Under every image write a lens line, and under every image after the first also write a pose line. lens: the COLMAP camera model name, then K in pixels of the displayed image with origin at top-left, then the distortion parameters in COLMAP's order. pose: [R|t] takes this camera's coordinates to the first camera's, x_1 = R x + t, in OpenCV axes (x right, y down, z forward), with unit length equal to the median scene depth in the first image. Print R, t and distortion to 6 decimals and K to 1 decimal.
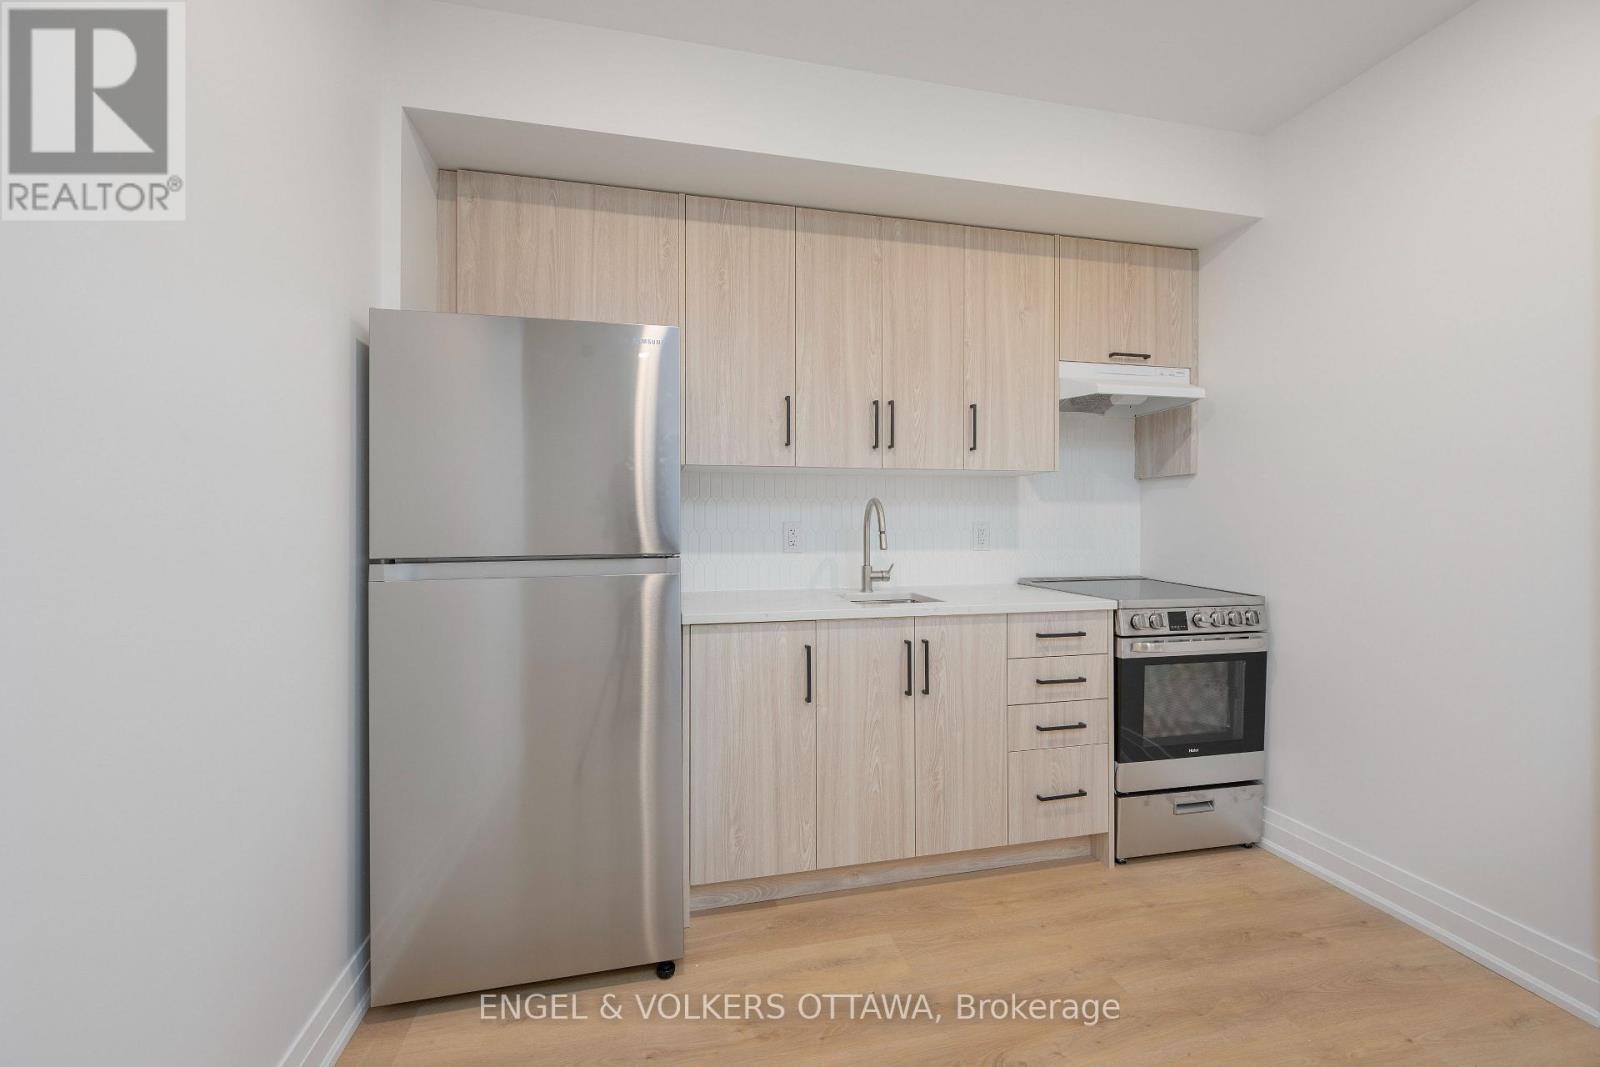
lens RADIAL K [[628.6, 0, 803.2], [0, 628.6, 530.9], [0, 0, 1]] dist [-0.003387, 0.000521]
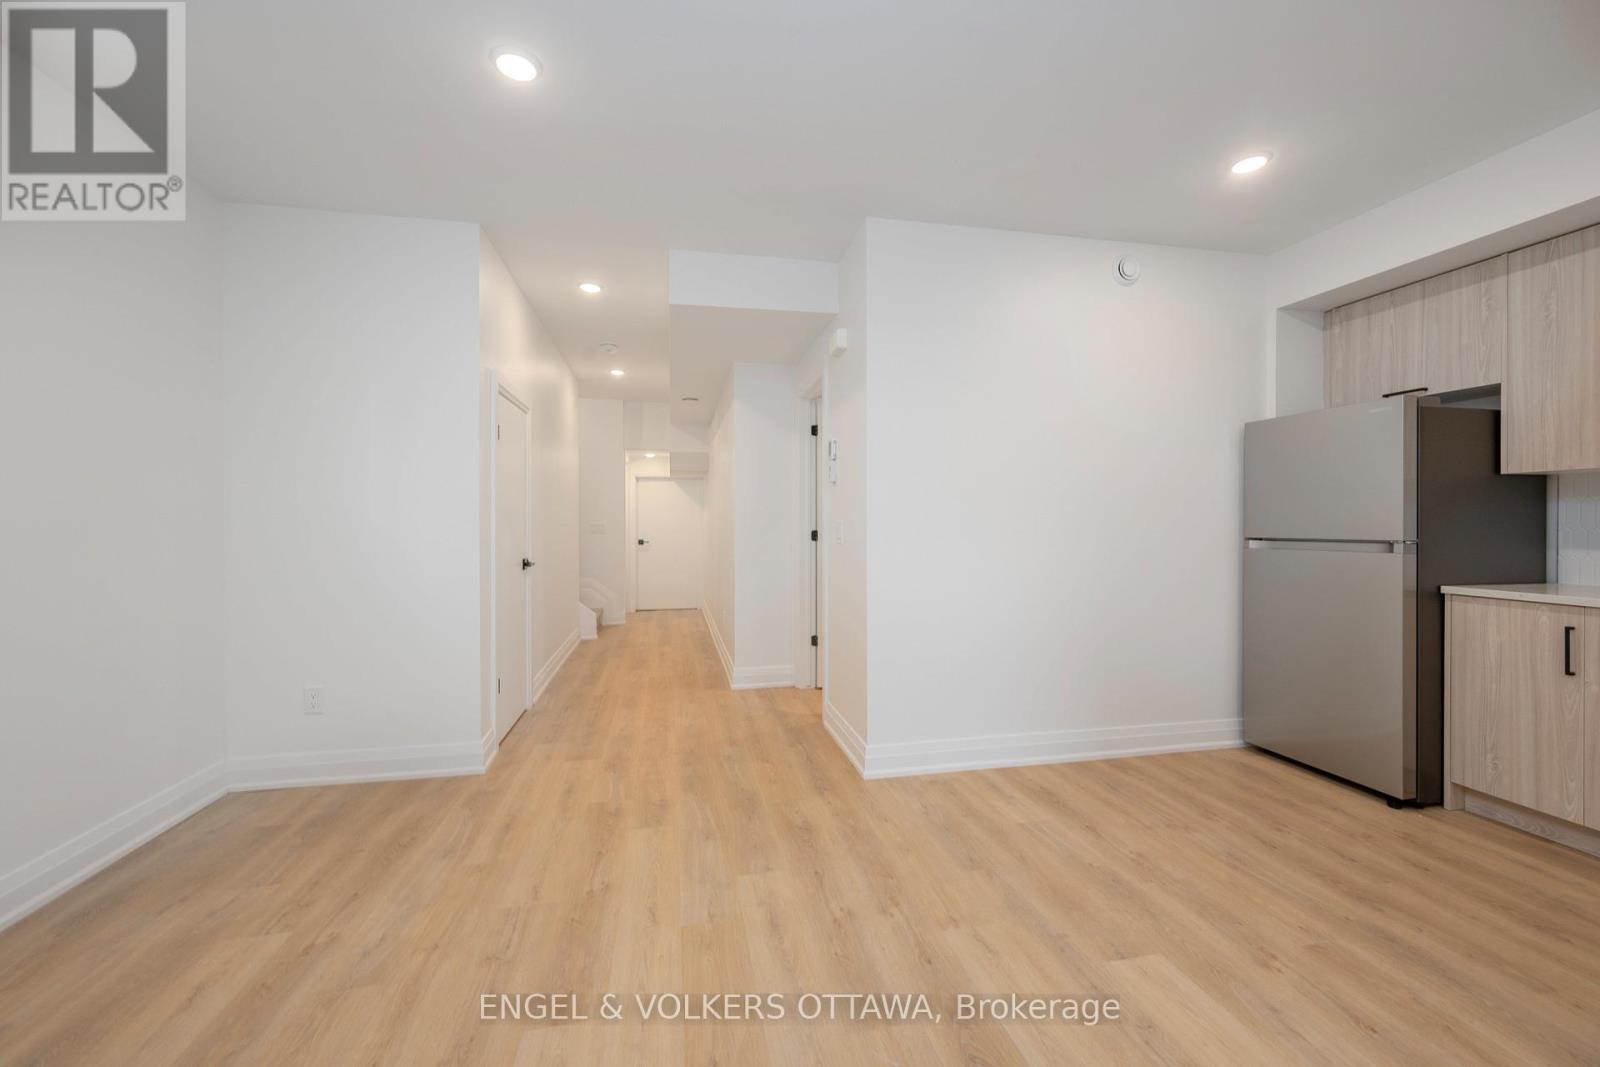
lens RADIAL K [[628.6, 0, 803.2], [0, 628.6, 530.9], [0, 0, 1]] dist [-0.003387, 0.000521]
pose [[0.003407, 0.015031, -0.999881, 1.016148], [-0.001013, 0.999887, 0.015027, -0.009688], [0.999994, 0.000961, 0.003422, -0.374387]]
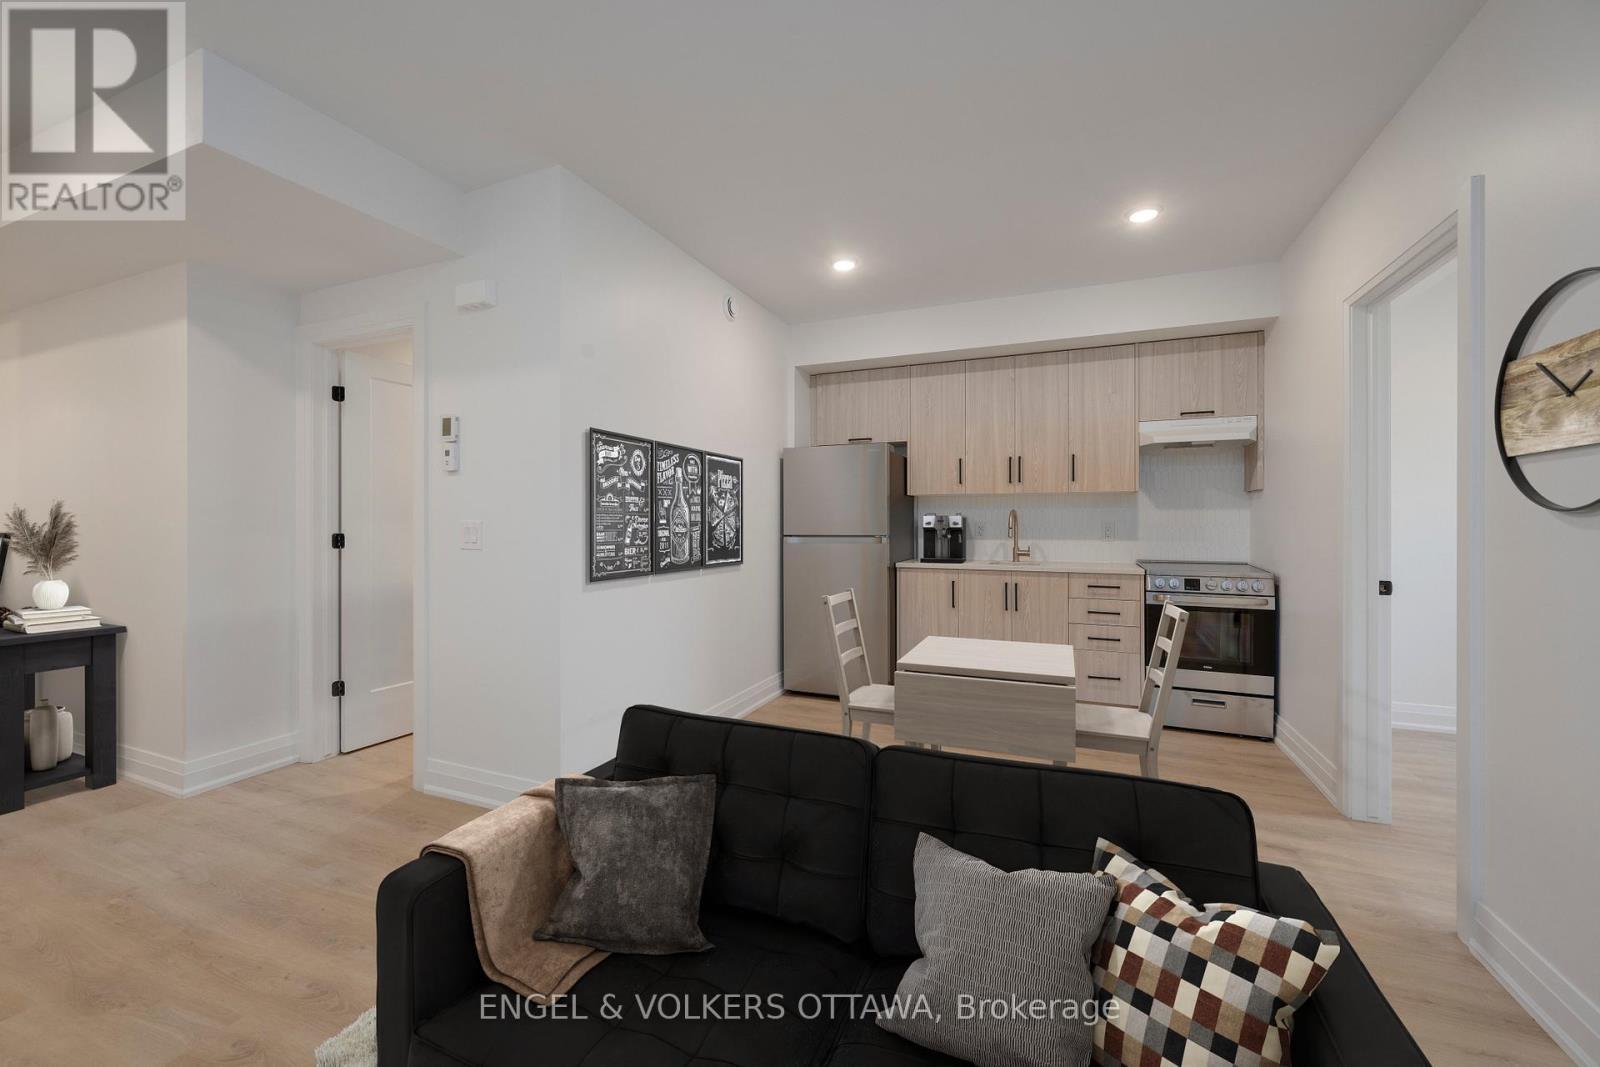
lens RADIAL K [[628.6, 0, 803.2], [0, 628.6, 530.9], [0, 0, 1]] dist [-0.003387, 0.000521]
pose [[0.825135, 0.010837, -0.564831, 0.689641], [-0.004869, 0.999915, 0.012071, -0.009431], [0.564914, -0.007210, 0.825118, -0.909034]]
